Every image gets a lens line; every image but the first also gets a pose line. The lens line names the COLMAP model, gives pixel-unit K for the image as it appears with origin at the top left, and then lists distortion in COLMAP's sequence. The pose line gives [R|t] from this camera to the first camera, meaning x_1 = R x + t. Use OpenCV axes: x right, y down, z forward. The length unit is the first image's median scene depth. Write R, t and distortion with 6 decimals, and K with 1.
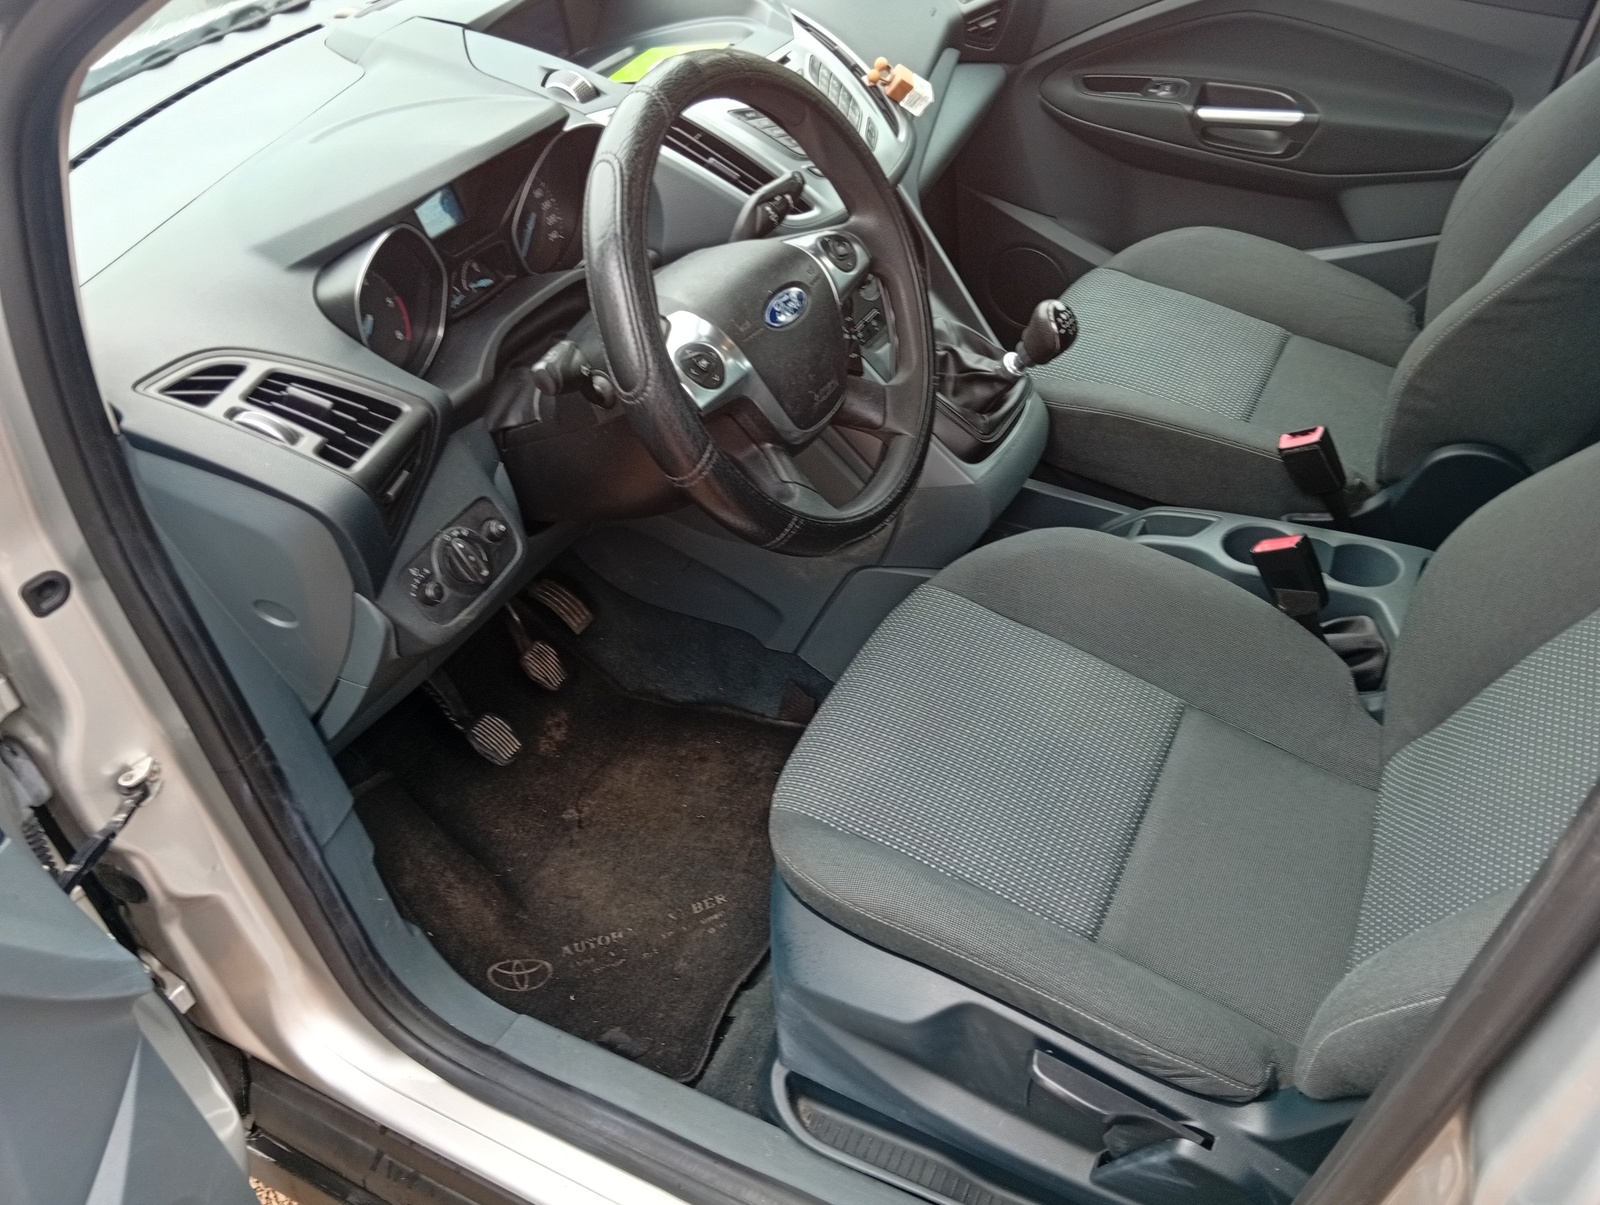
lens RADIAL K [[1230.6, 0, 806.8], [0, 1230.6, 599.0], [0, 0, 1]] dist [0.140656, -0.278116]
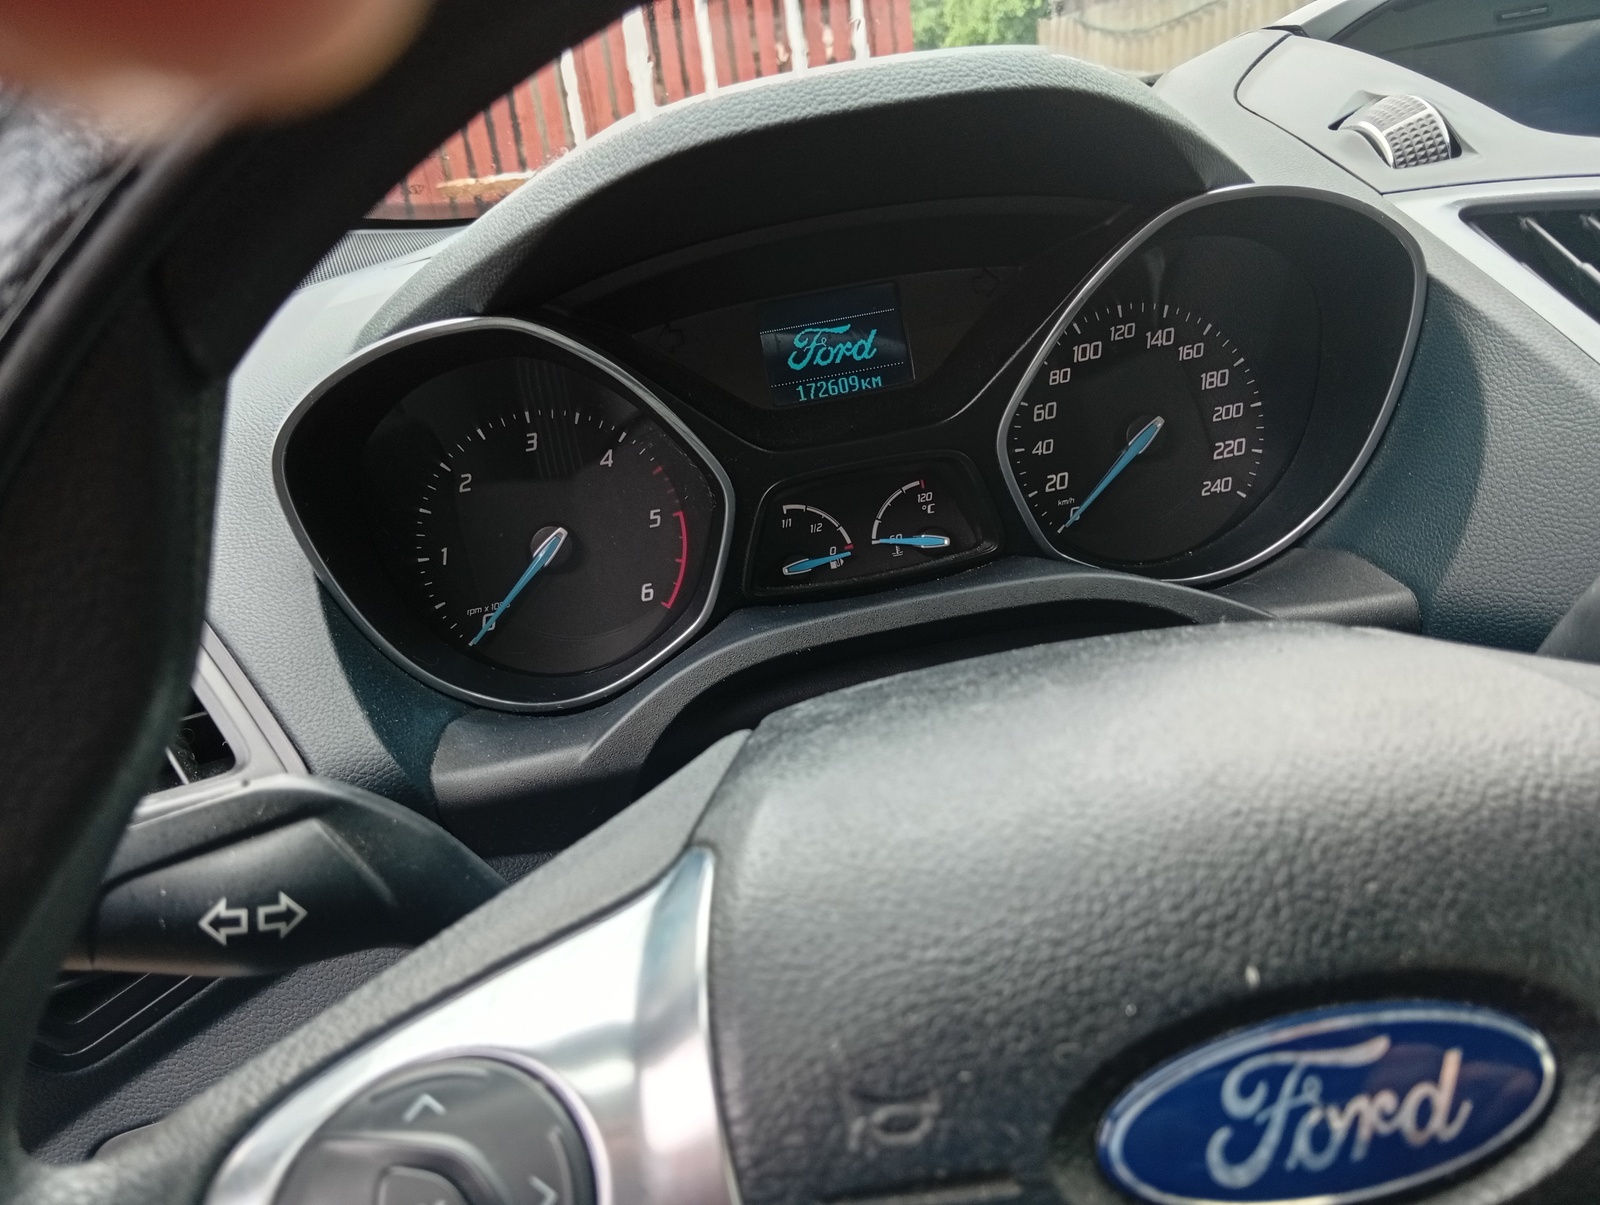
lens RADIAL K [[1294.2, 0, 792.9], [0, 1294.2, 601.3], [0, 0, 1]] dist [-0.009869, -0.004354]
pose [[0.611672, 0.264470, -0.745596, 0.019163], [-0.431049, 0.901696, -0.033785, -0.137561], [0.663365, 0.342054, 0.665542, 0.474875]]
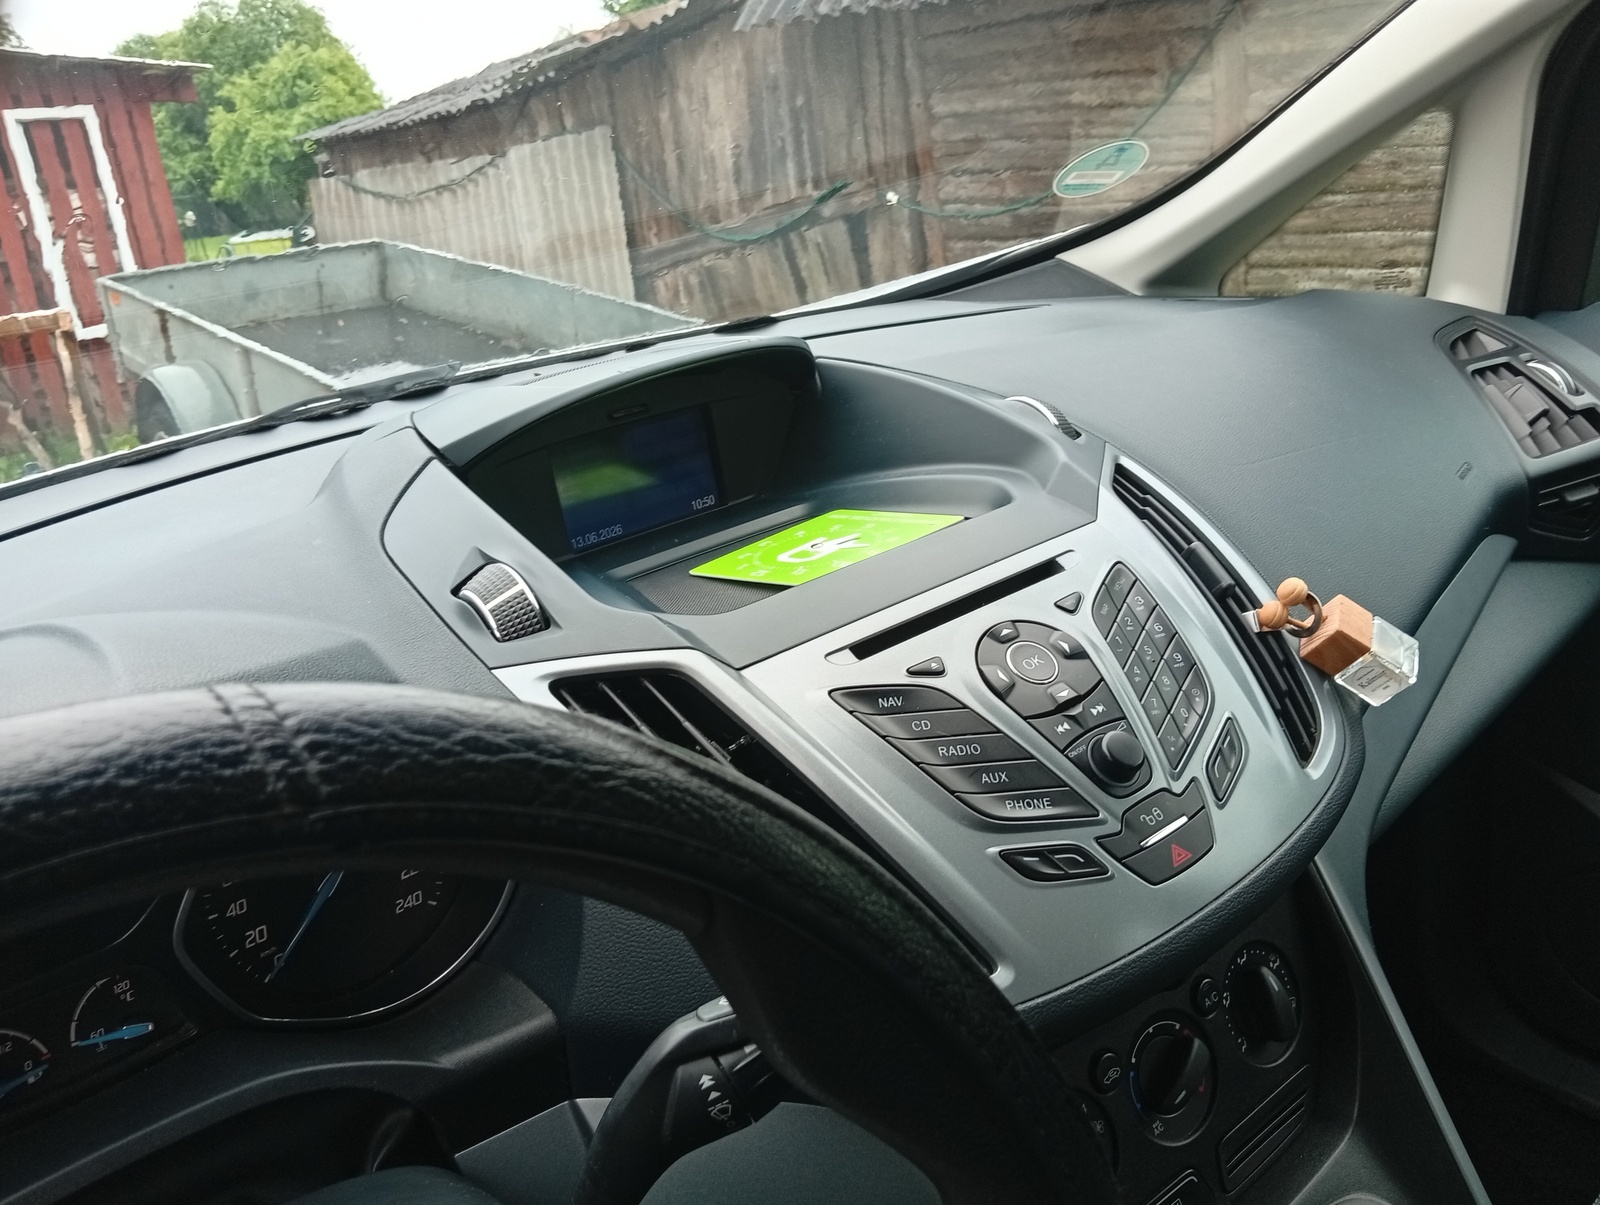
lens RADIAL K [[1294.2, 0, 792.9], [0, 1294.2, 601.3], [0, 0, 1]] dist [-0.009869, -0.004354]
pose [[0.910775, 0.116678, -0.396076, 0.064573], [-0.223203, 0.946135, -0.234538, -0.228017], [0.347376, 0.302017, 0.887759, 0.440940]]
